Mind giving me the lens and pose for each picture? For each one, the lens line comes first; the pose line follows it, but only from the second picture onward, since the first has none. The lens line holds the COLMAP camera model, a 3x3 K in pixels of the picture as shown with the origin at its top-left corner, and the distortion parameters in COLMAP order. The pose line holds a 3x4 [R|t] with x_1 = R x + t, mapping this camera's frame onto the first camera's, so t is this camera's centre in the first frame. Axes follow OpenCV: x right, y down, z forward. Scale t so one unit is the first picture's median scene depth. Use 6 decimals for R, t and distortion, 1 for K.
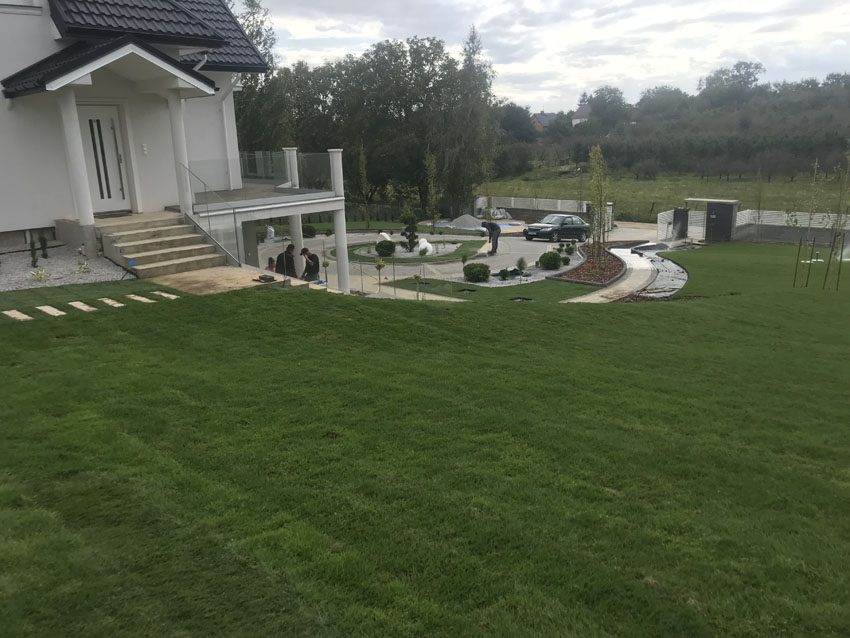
lens RADIAL K [[691.4, 0, 425.0], [0, 691.4, 319.0], [0, 0, 1]] dist [0.003112, 0.006637]
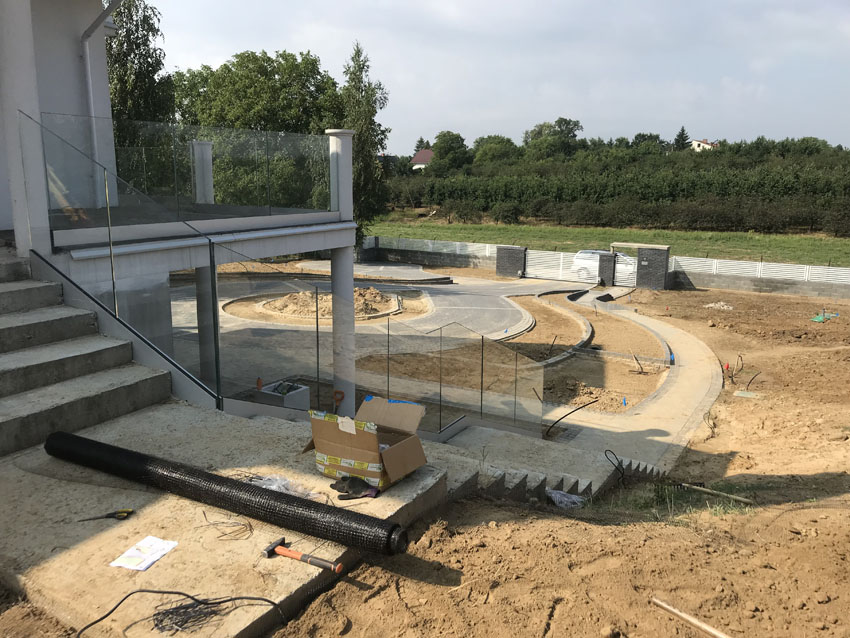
lens RADIAL K [[691.4, 0, 425.0], [0, 691.4, 319.0], [0, 0, 1]] dist [0.003112, 0.006637]
pose [[0.970221, -0.008604, 0.242068, -0.325281], [0.023106, 0.998099, -0.057132, -0.125683], [-0.241116, 0.061024, 0.968576, 0.832499]]
